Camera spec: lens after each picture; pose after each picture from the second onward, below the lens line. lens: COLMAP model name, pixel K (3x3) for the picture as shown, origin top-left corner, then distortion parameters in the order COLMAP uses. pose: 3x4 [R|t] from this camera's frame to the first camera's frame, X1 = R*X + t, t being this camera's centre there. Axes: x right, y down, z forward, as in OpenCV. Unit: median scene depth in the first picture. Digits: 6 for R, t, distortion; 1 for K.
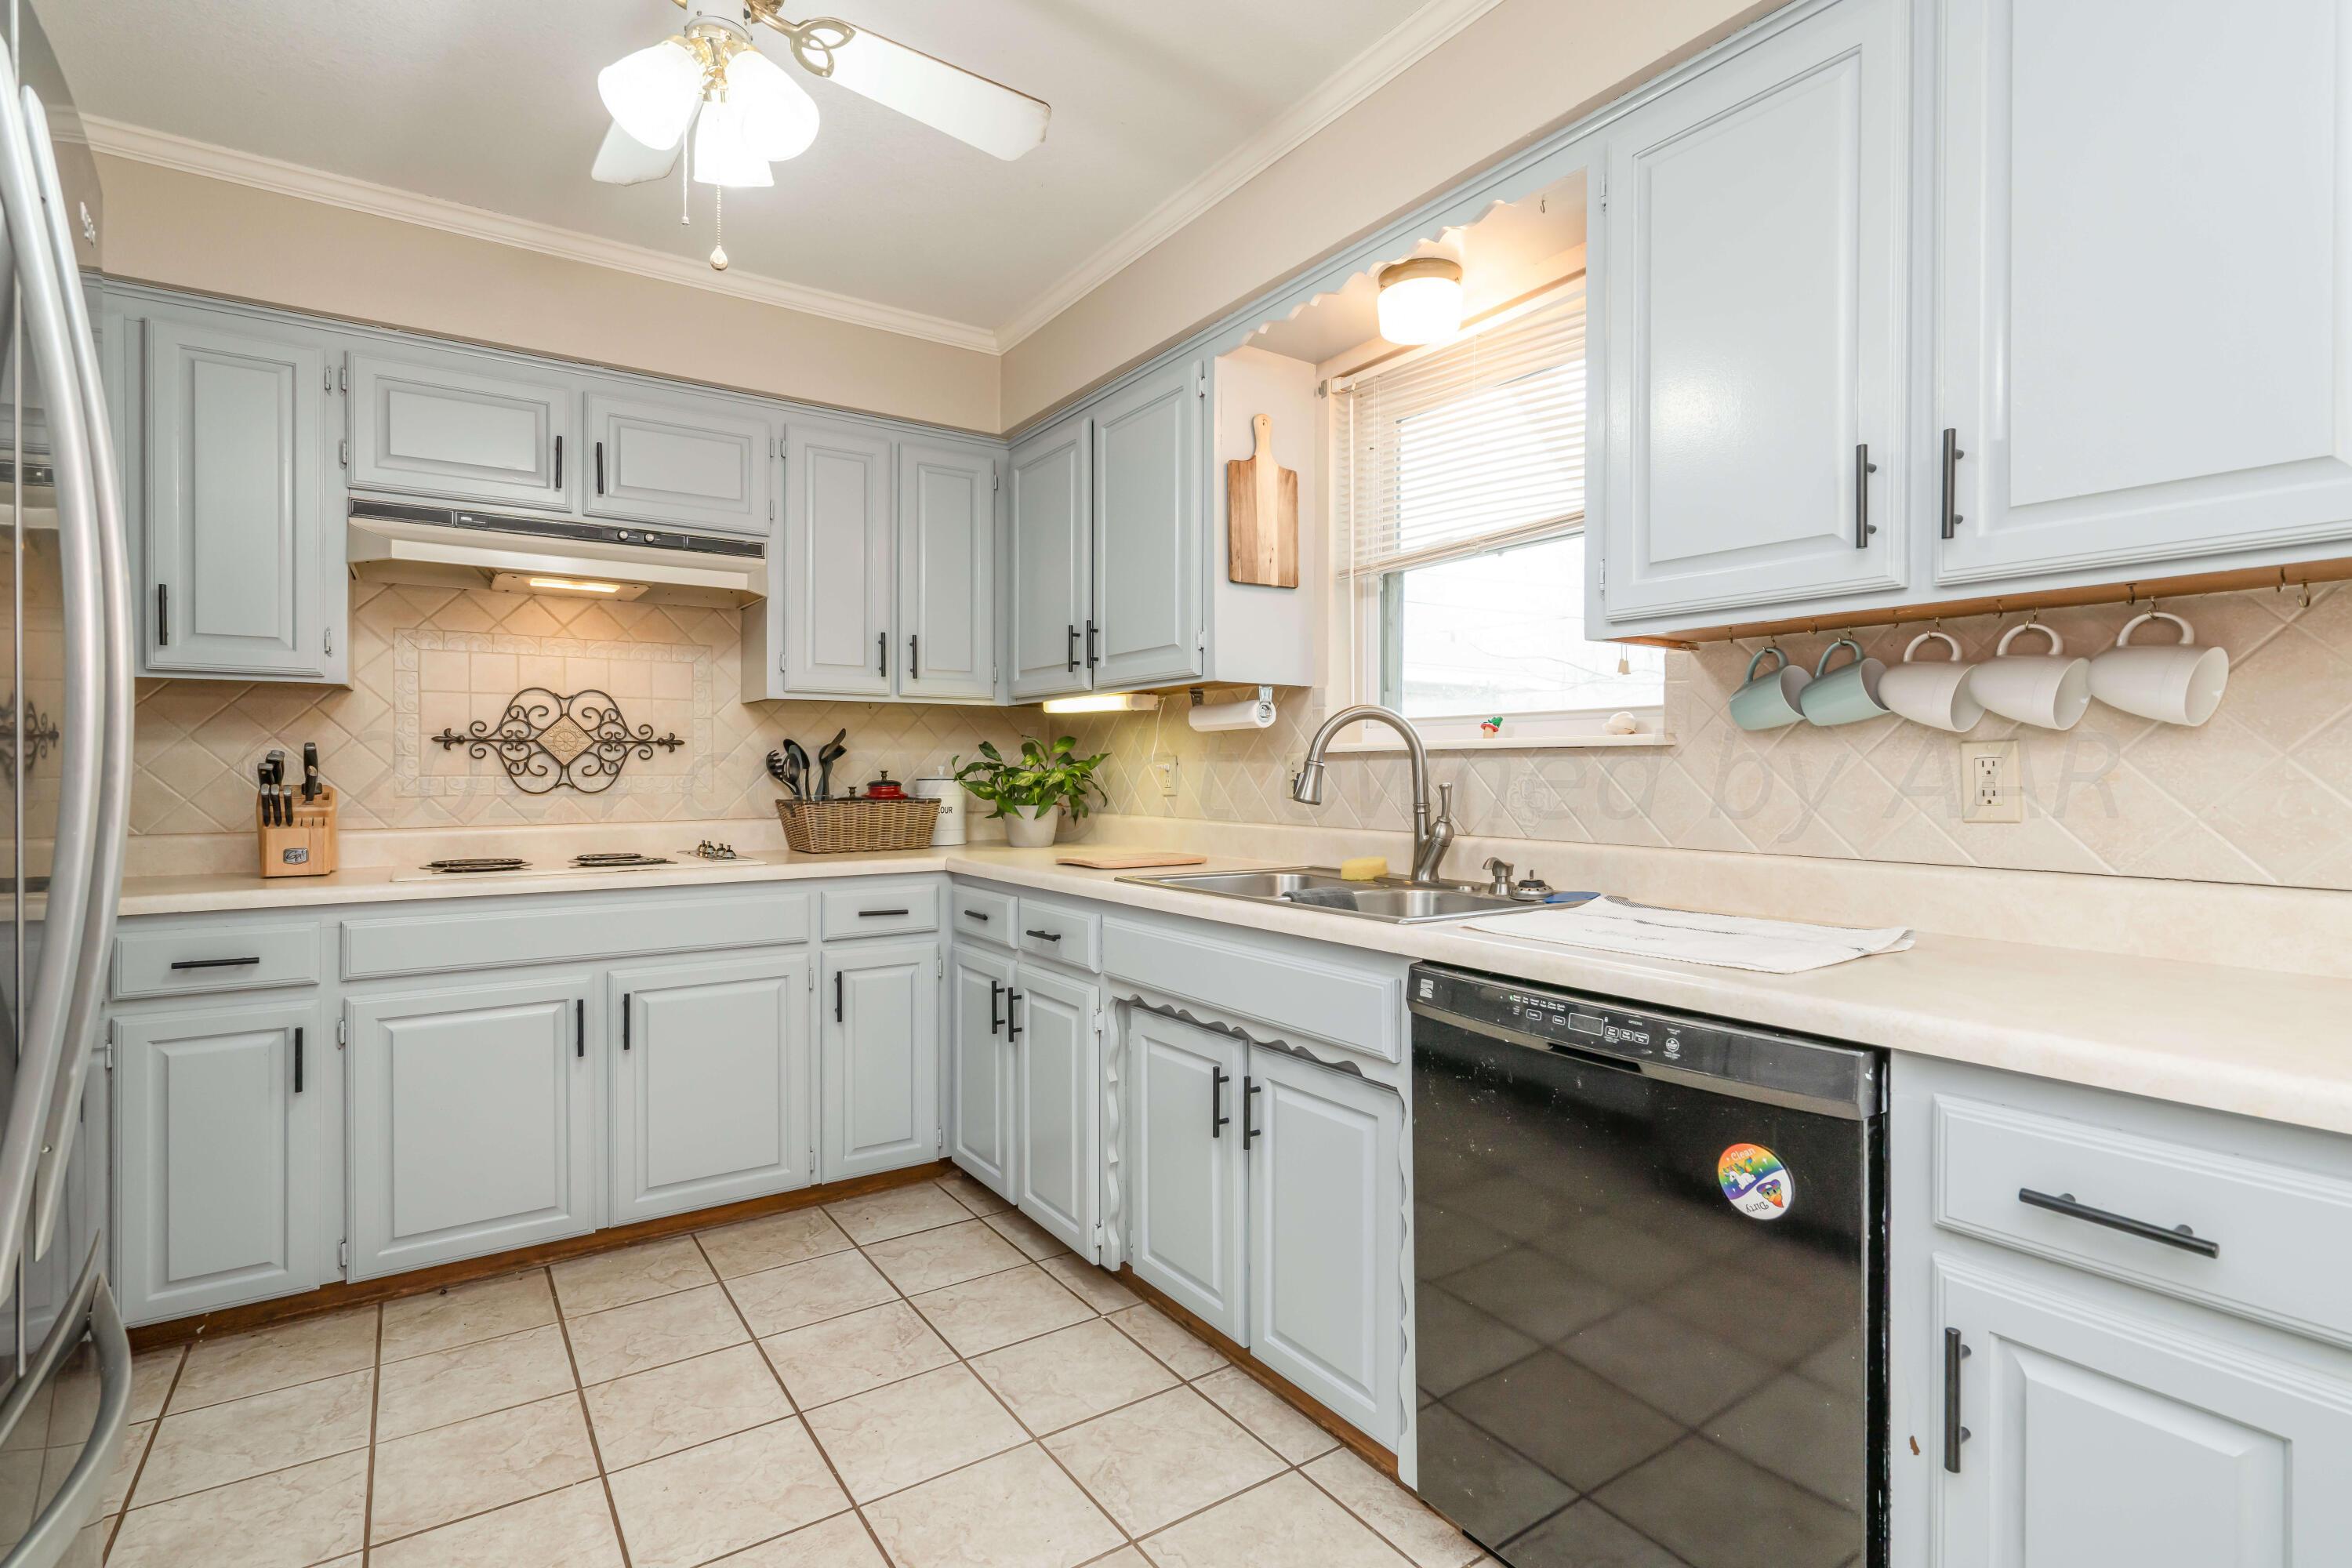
lens RADIAL K [[1086.9, 0, 1212.2], [0, 1086.9, 767.6], [0, 0, 1]] dist [0.001317, 0.000218]
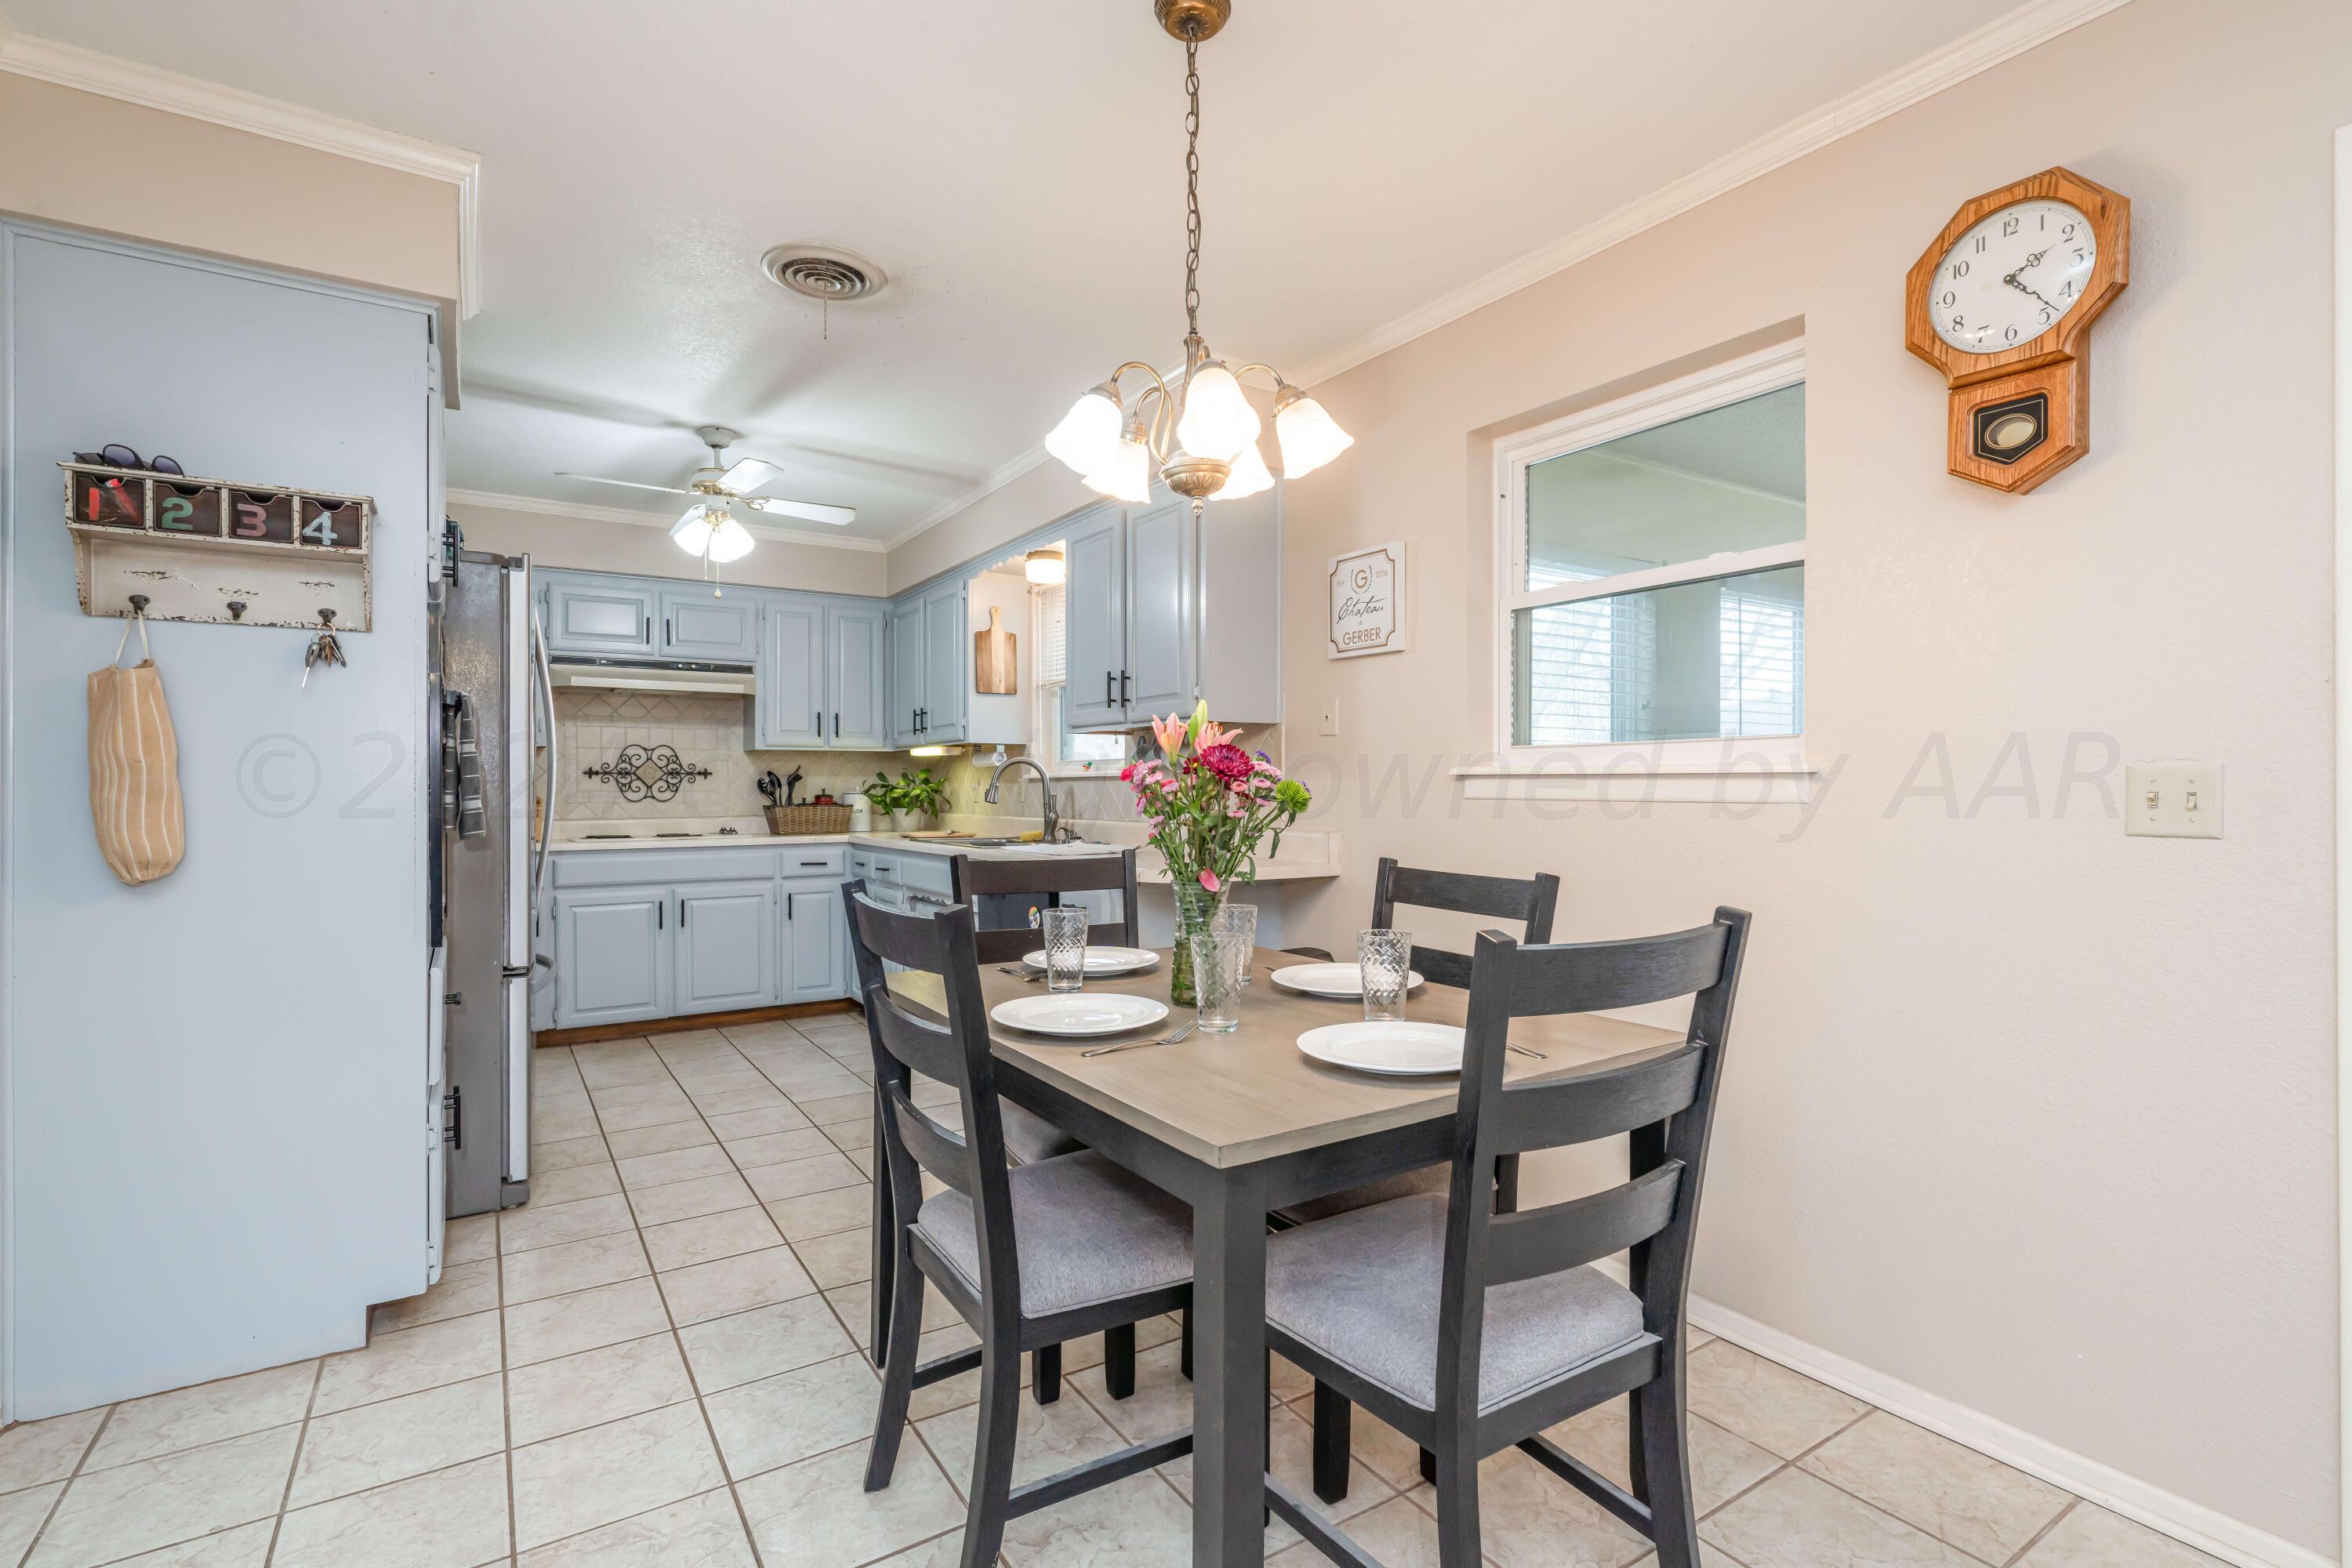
lens RADIAL K [[1087.4, 0, 1176.0], [0, 1087.4, 784.0], [0, 0, 1]] dist [-0.002331, 0.000241]
pose [[0.998065, -0.002568, -0.062123, 0.426412], [0.002542, 0.999997, -0.000507, -0.002544], [0.062124, 0.000349, 0.998068, -0.813797]]
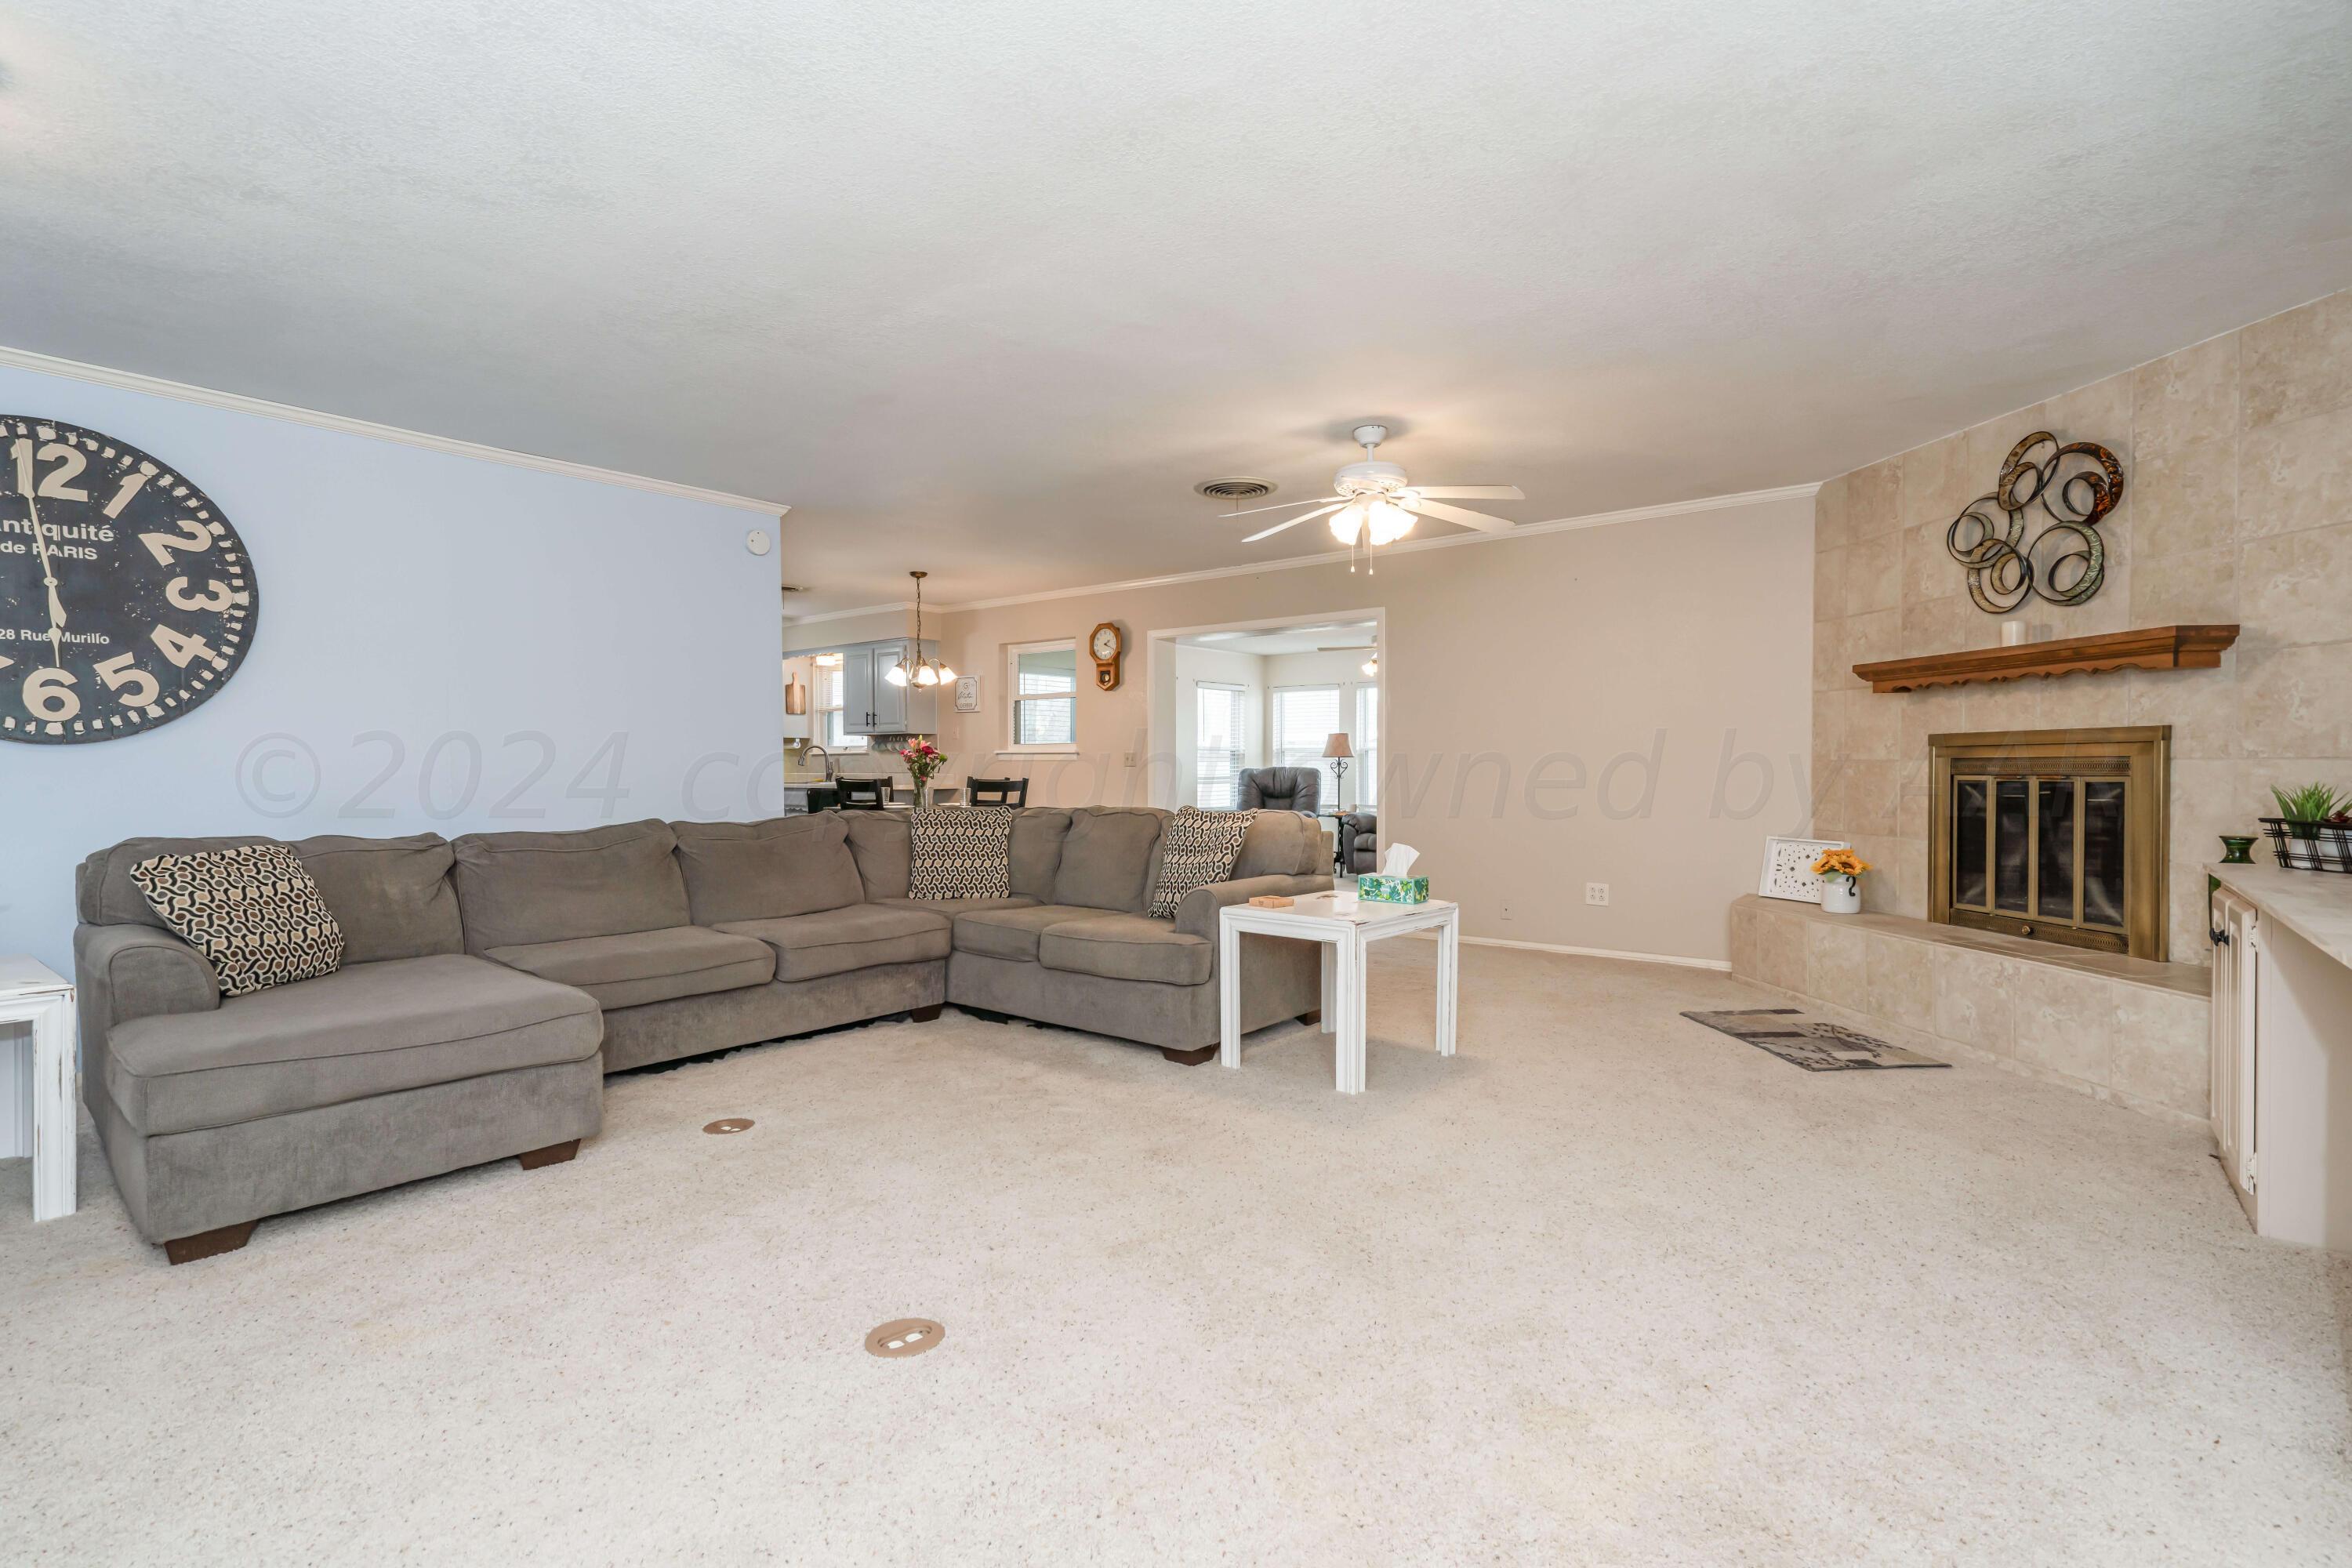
lens RADIAL K [[1087.4, 0, 1176.0], [0, 1087.4, 784.0], [0, 0, 1]] dist [-0.002331, 0.000241]
pose [[0.965605, -0.005668, 0.259953, 0.314353], [0.000746, 0.999819, 0.019027, 0.016842], [-0.260014, -0.018179, 0.965434, -2.874567]]
